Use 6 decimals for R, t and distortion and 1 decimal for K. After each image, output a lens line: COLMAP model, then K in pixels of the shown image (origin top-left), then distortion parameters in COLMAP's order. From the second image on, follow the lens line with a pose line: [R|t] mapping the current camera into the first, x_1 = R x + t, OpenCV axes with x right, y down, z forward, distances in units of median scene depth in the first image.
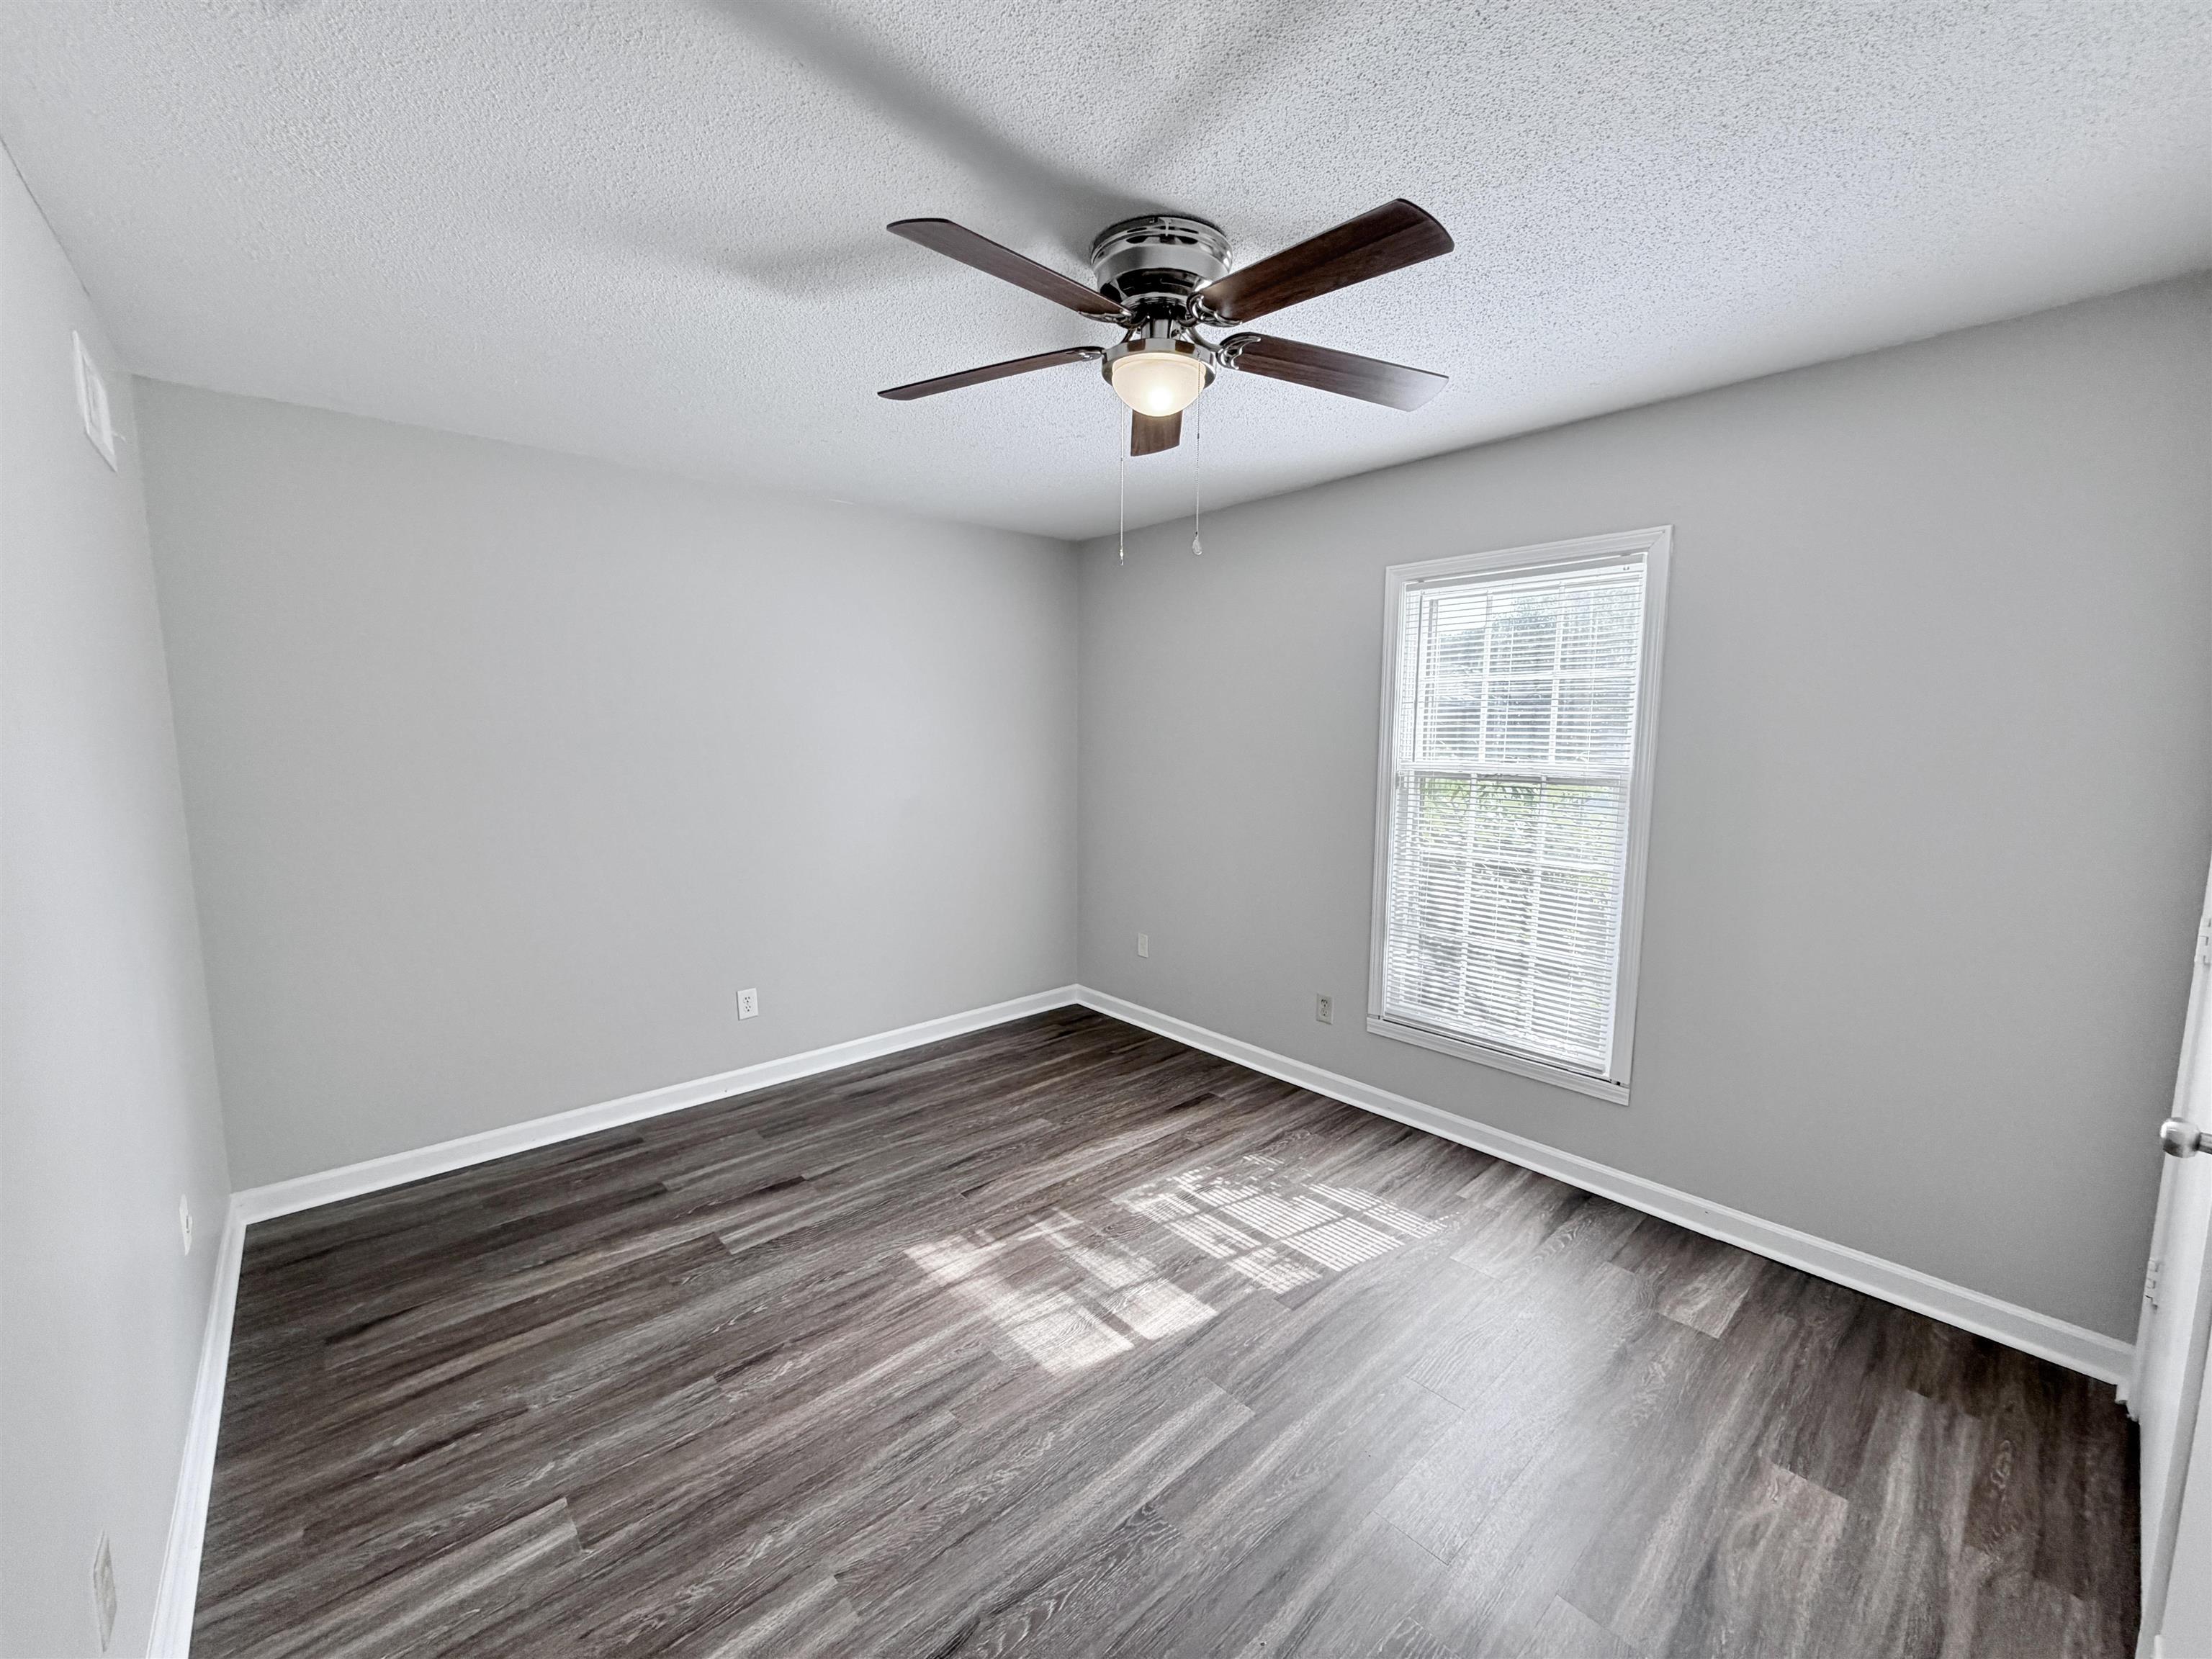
lens RADIAL K [[882.6, 0, 1098.2], [0, 882.6, 837.5], [0, 0, 1]] dist [-0.001325, -0.000013]
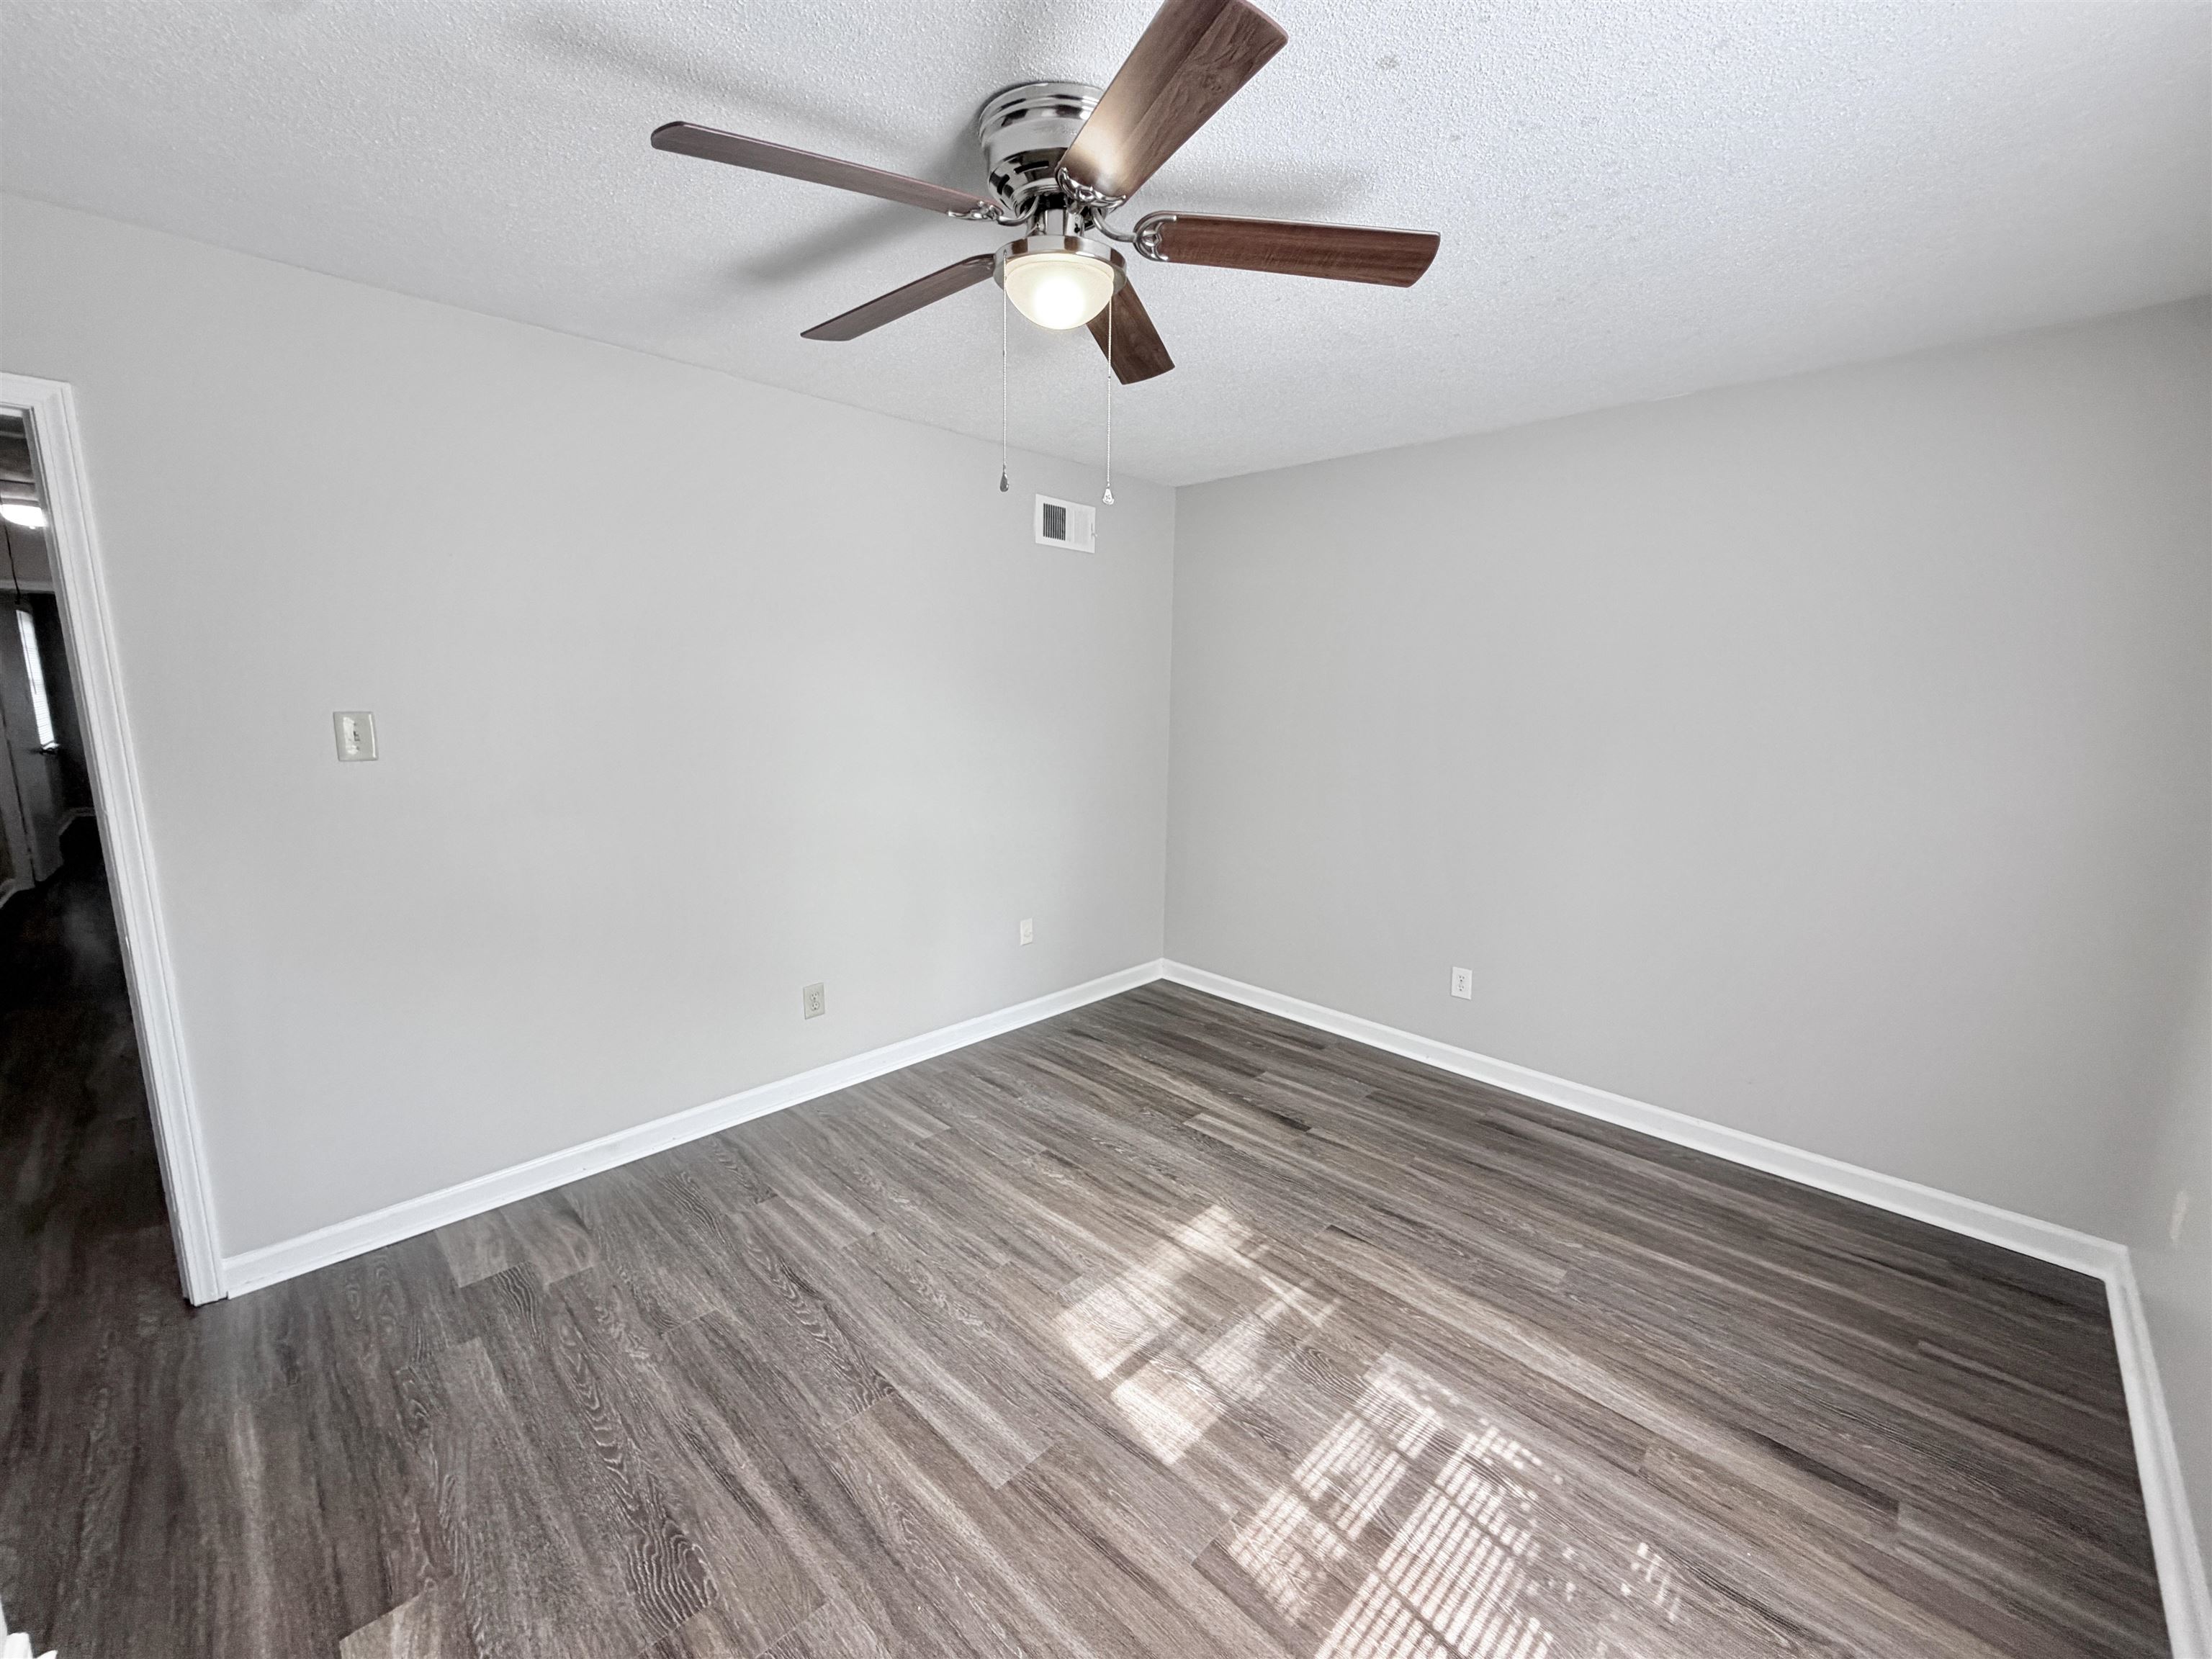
lens RADIAL K [[882.6, 0, 1095.2], [0, 882.6, 824.7], [0, 0, 1]] dist [-0.001325, -0.000013]
pose [[0.068484, 0.160131, -0.984717, 0.698988], [-0.140968, 0.978685, 0.149346, -0.096402], [0.987643, 0.128586, 0.089598, 0.700135]]
